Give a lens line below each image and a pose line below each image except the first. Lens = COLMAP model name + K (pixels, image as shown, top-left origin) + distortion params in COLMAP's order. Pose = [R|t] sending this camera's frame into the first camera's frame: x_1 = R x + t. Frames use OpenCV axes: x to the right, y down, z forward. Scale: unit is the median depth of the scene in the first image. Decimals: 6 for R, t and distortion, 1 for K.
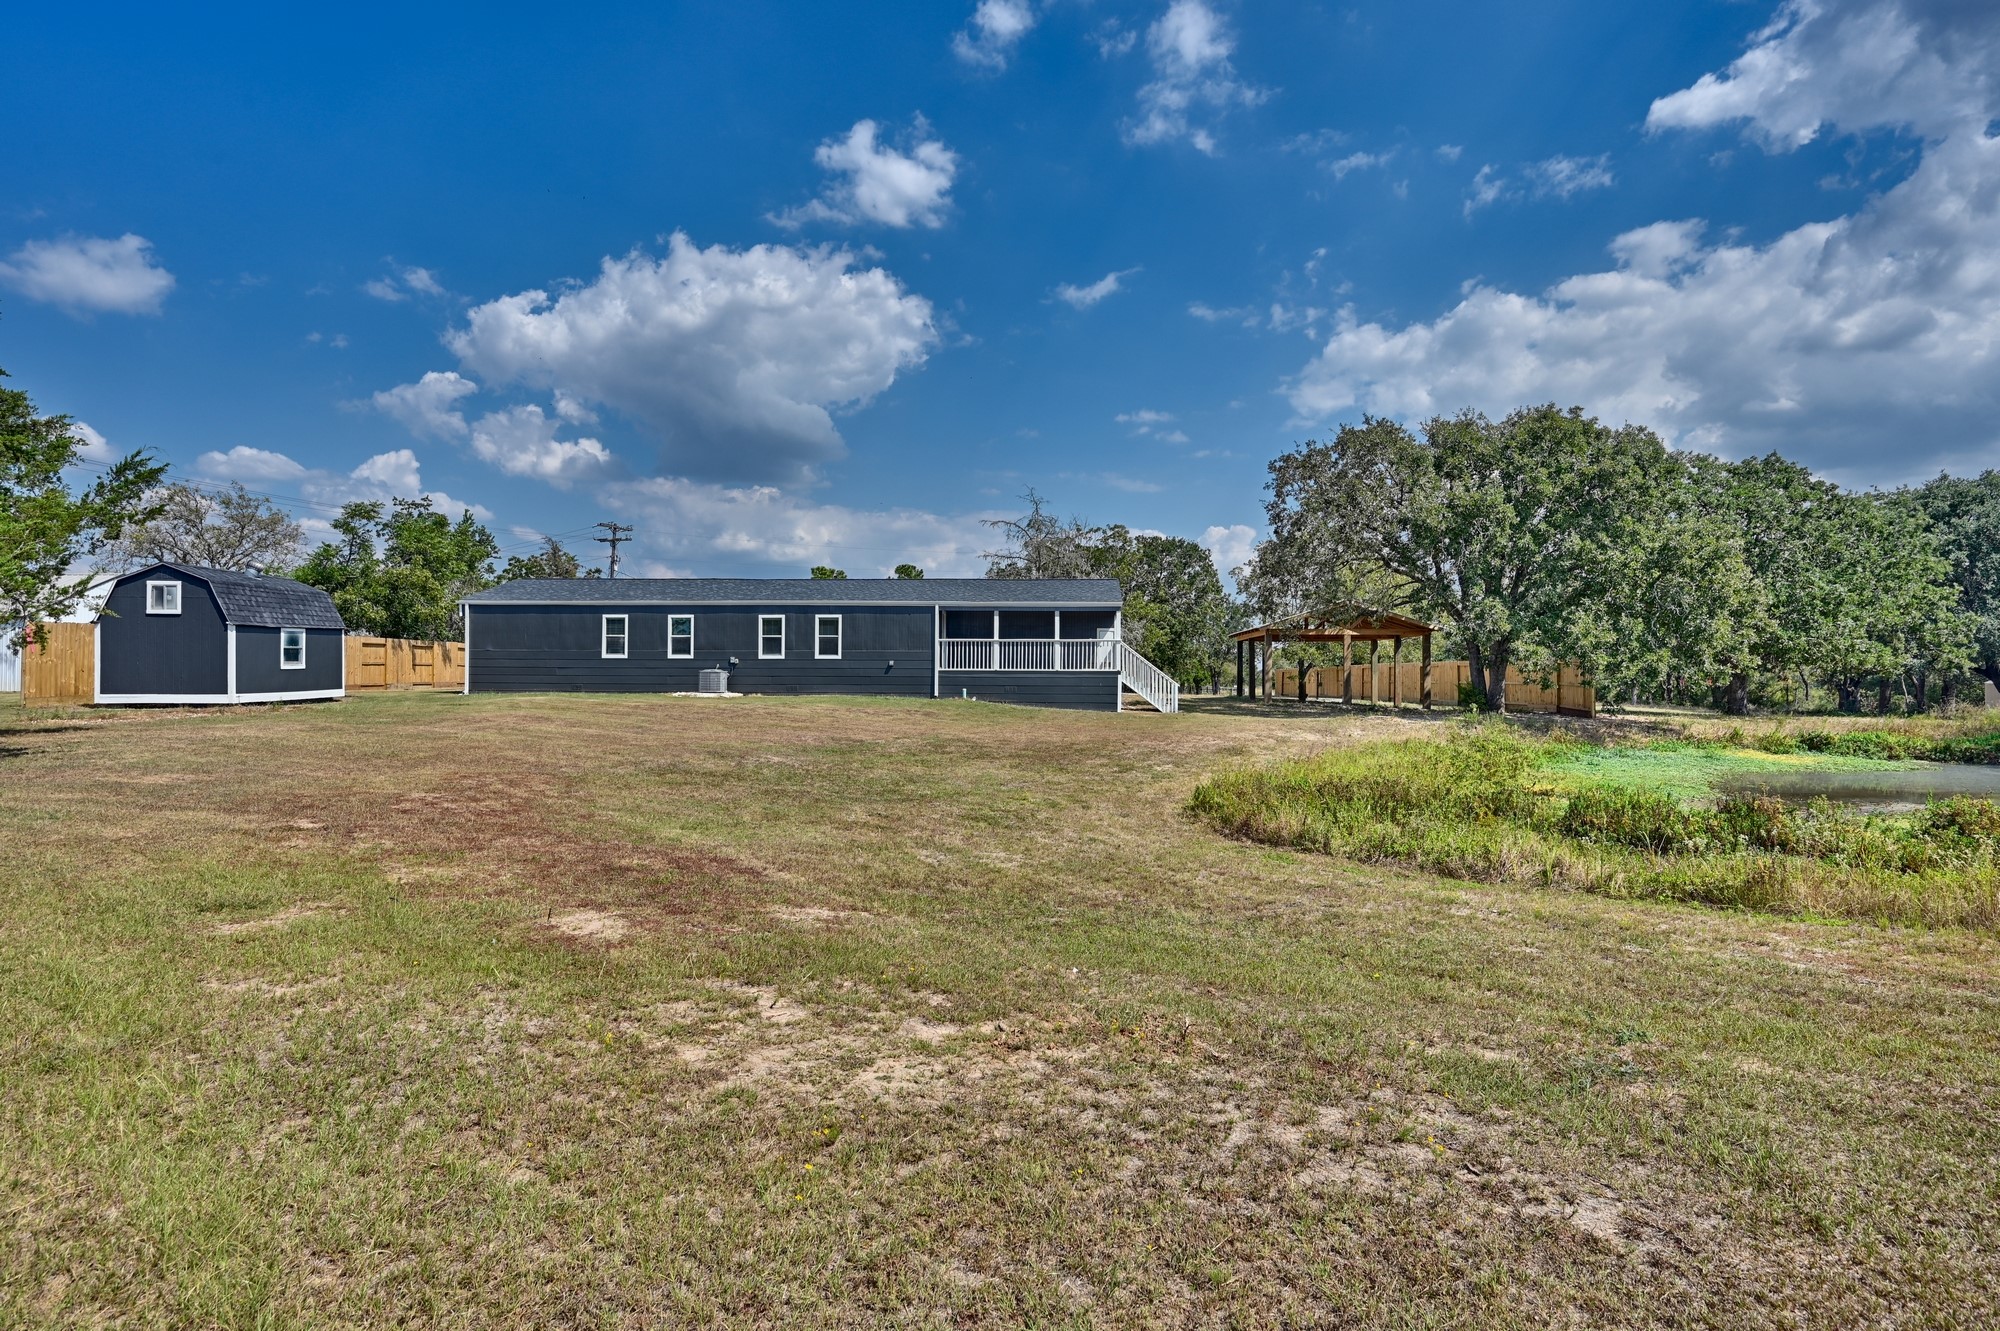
lens RADIAL K [[1072.4, 0, 985.2], [0, 1072.4, 658.2], [0, 0, 1]] dist [0.013494, 0.006708]
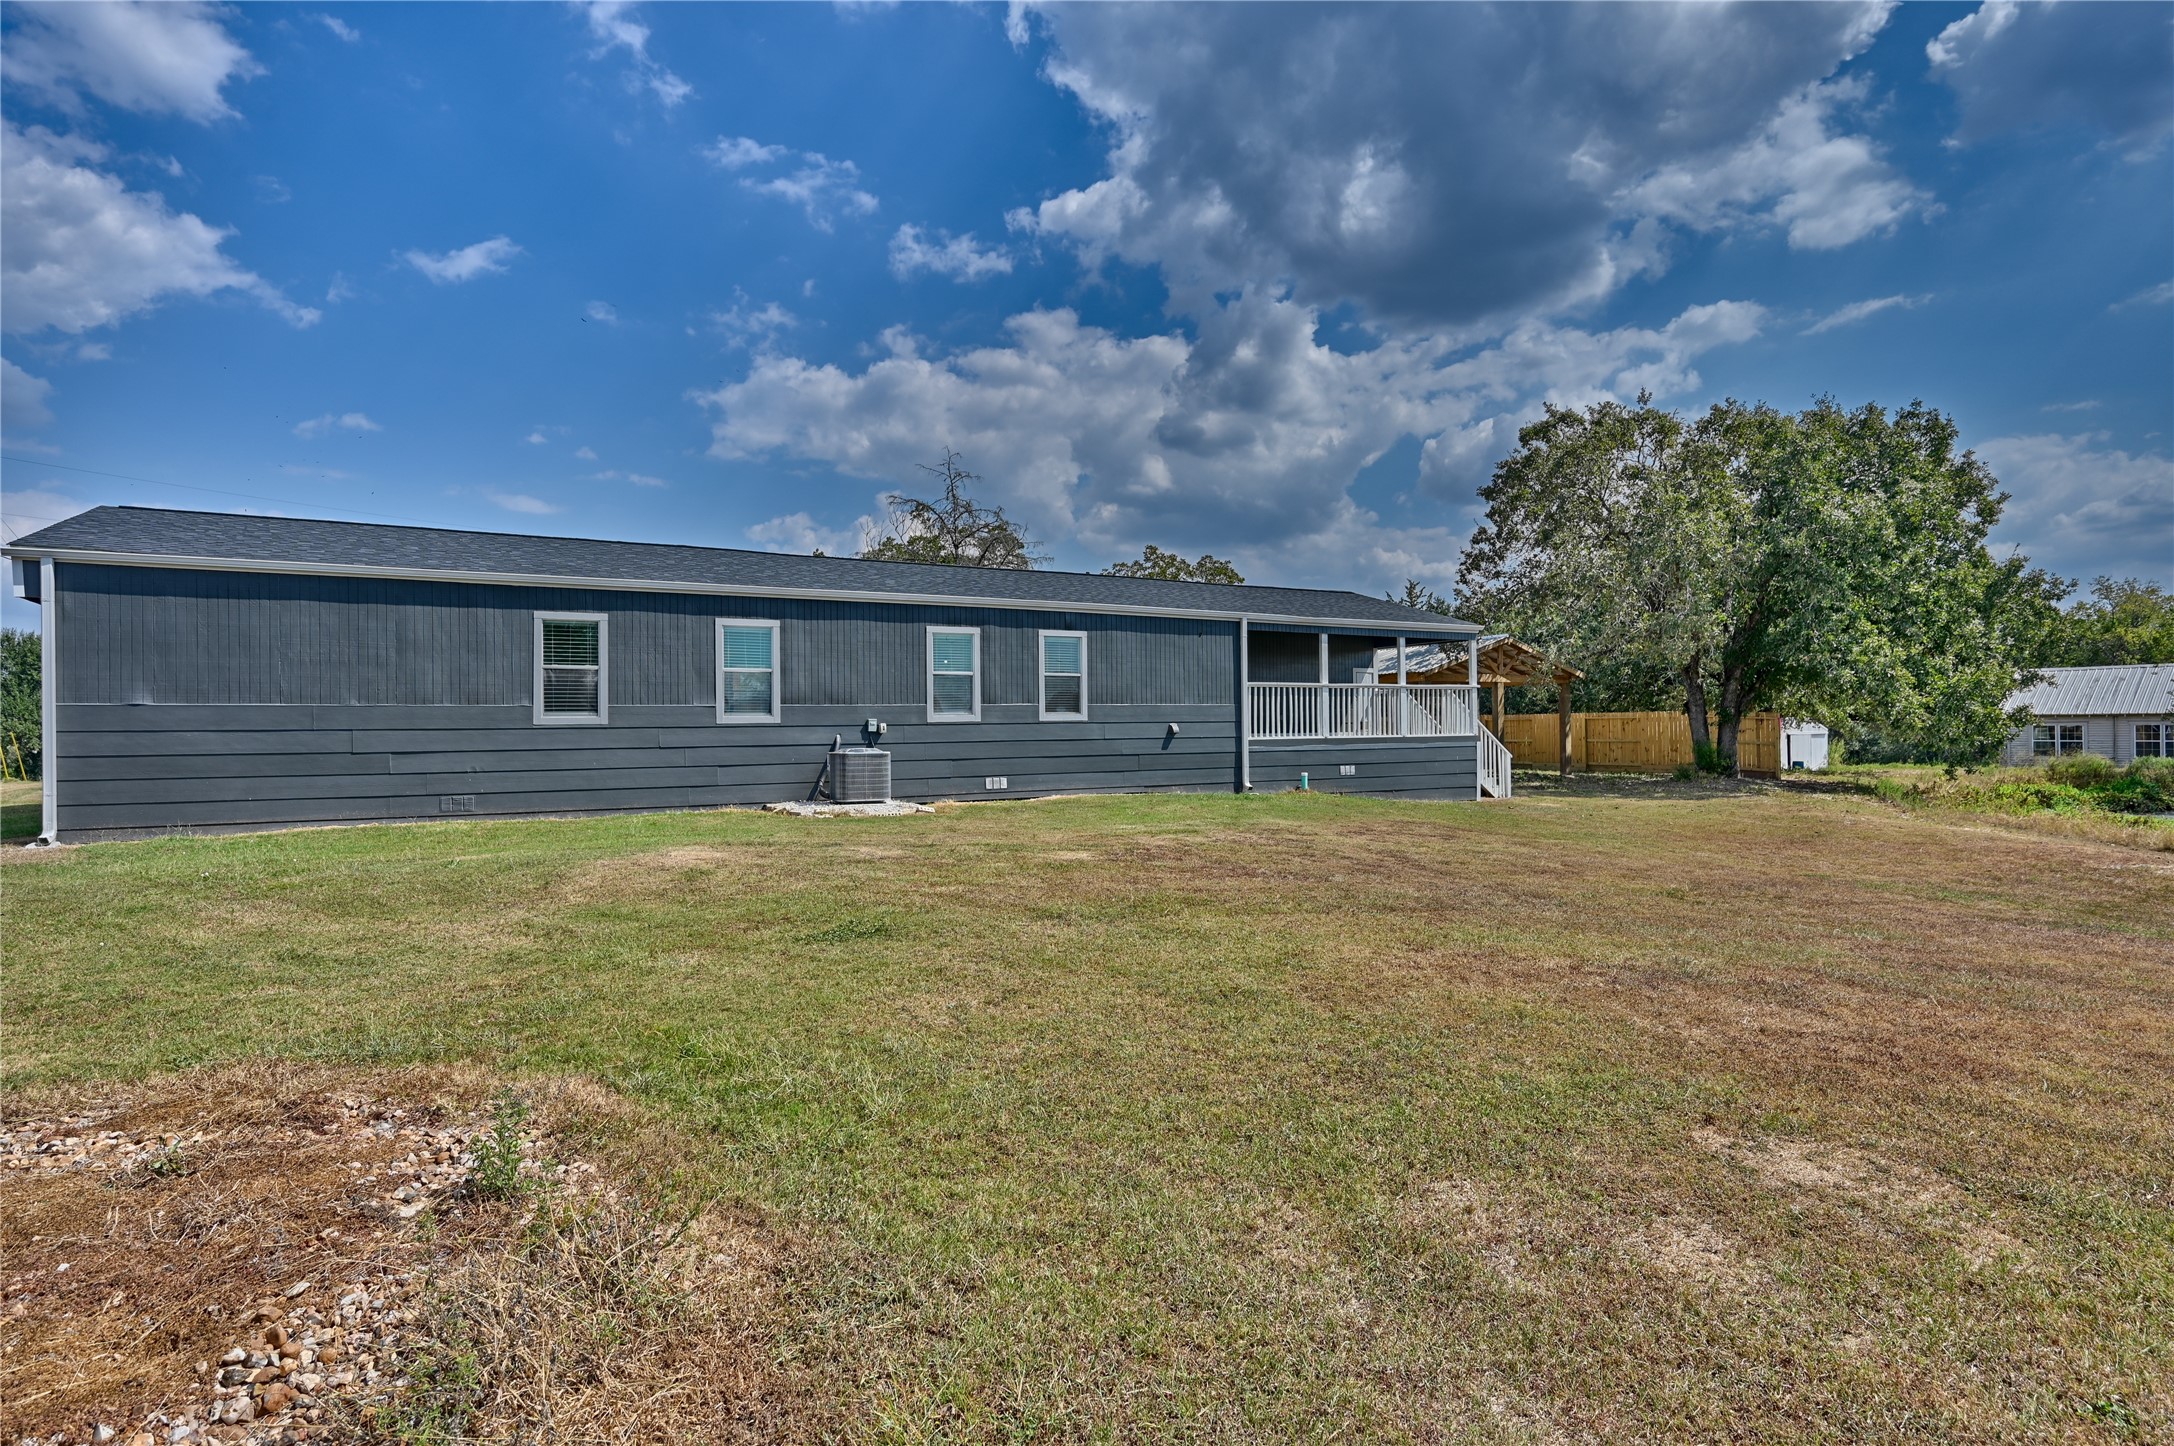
lens RADIAL K [[1165.7, 0, 1103.8], [0, 1165.7, 719.8], [0, 0, 1]] dist [0.013494, 0.006708]
pose [[0.822282, -0.009444, 0.569003, -0.426116], [0.007383, 0.999955, 0.005929, -0.002866], [-0.569033, -0.000674, 0.822314, 0.542263]]
